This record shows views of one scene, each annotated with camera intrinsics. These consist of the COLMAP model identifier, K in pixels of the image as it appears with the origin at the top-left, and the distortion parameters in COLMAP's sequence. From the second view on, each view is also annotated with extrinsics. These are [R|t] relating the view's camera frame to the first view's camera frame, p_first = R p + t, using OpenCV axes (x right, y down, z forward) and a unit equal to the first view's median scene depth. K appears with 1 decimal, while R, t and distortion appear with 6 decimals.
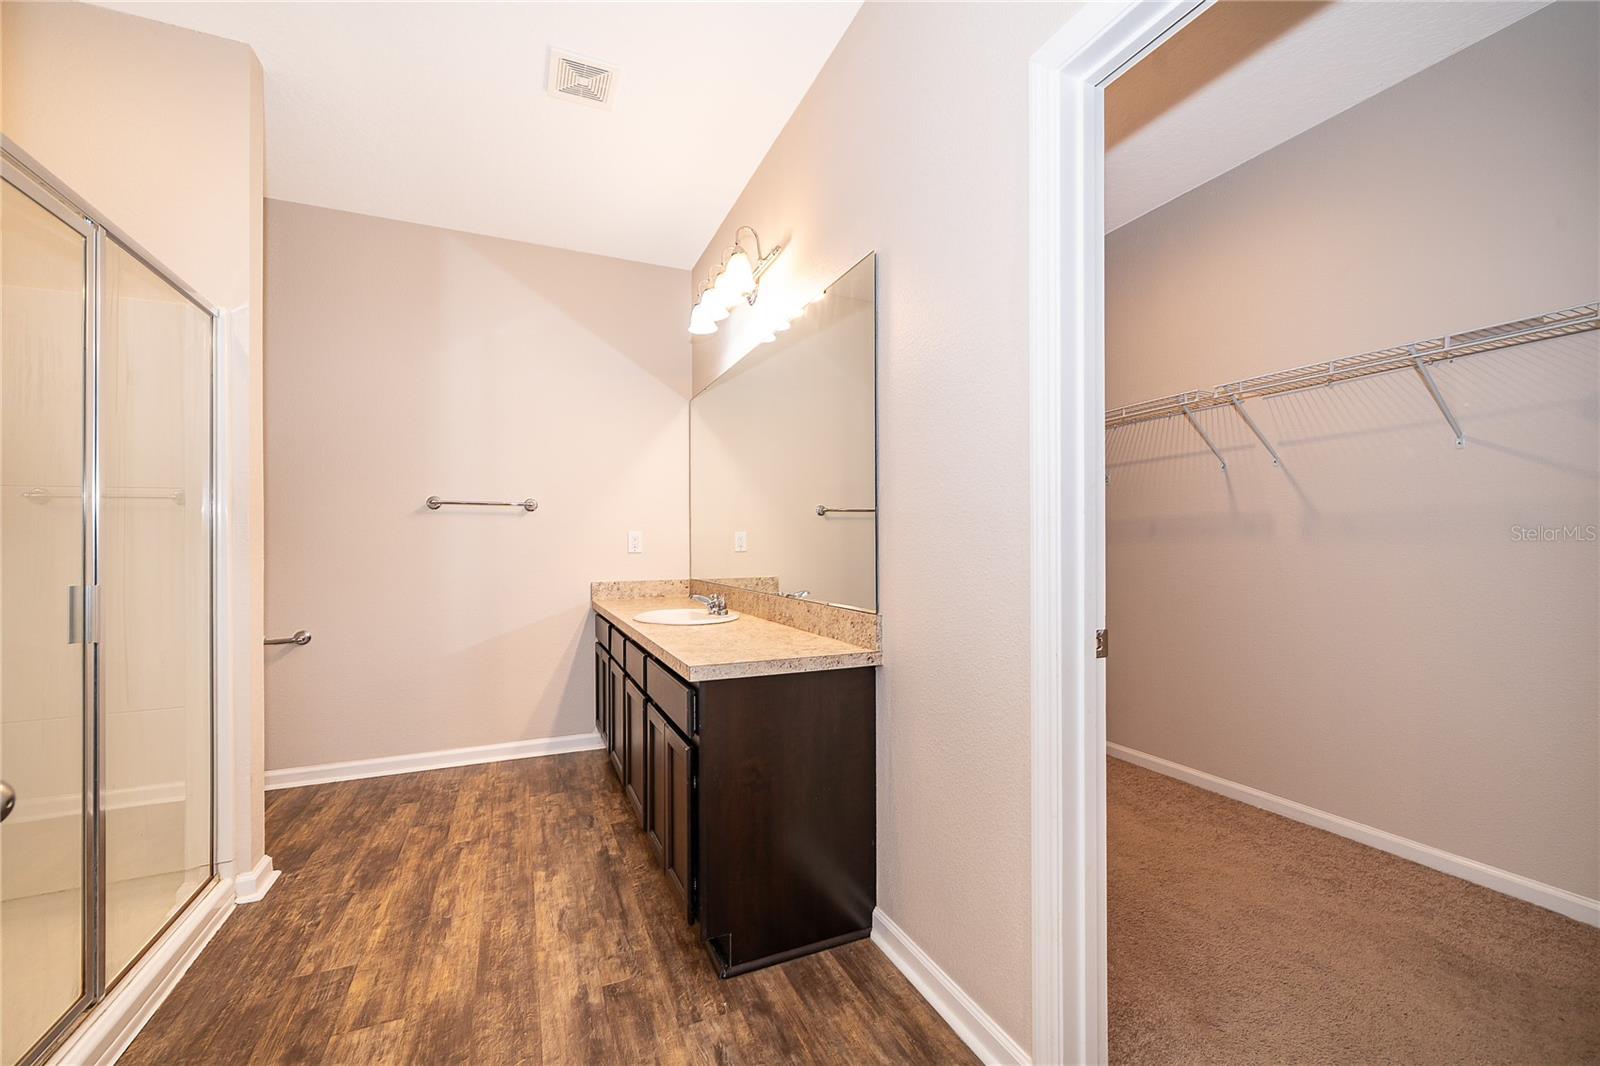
lens RADIAL K [[648.2, 0, 802.4], [0, 648.2, 540.9], [0, 0, 1]] dist [-0.003268, 0.000567]
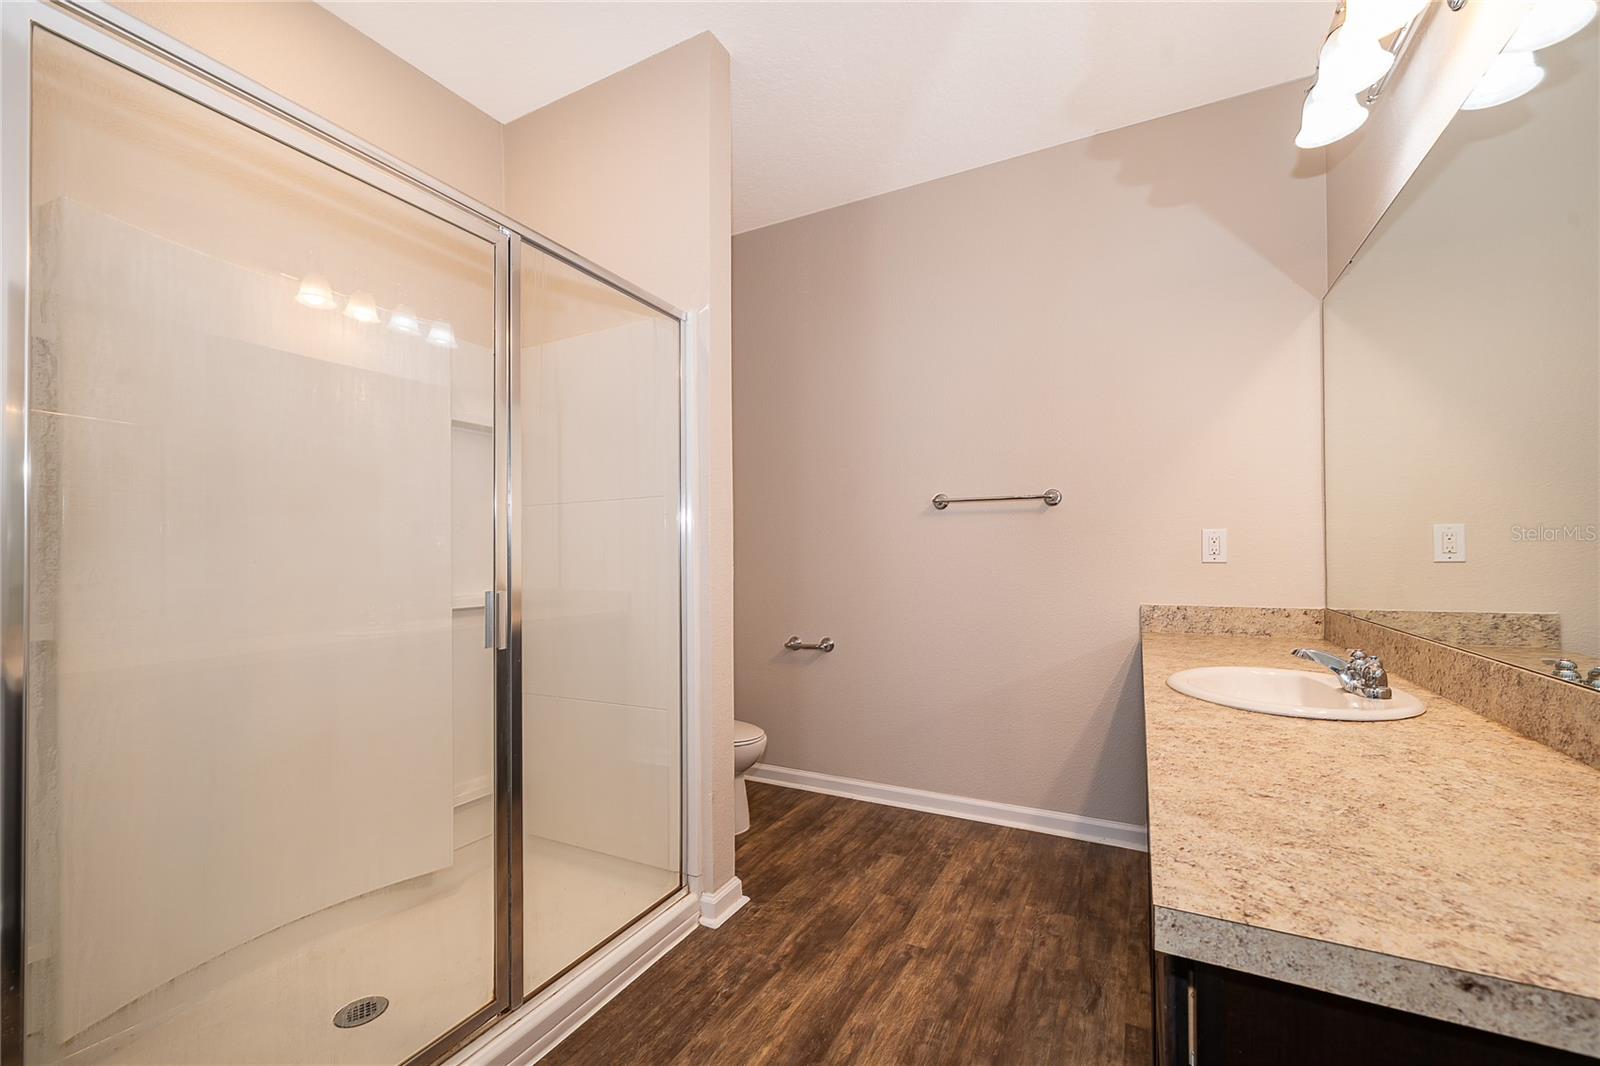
lens RADIAL K [[648.2, 0, 804.0], [0, 648.2, 552.9], [0, 0, 1]] dist [-0.003268, 0.000567]
pose [[0.619919, -0.002169, -0.784662, -0.013445], [0.008517, 0.999956, 0.003964, 0.004329], [0.784619, -0.009140, 0.619911, 0.397355]]
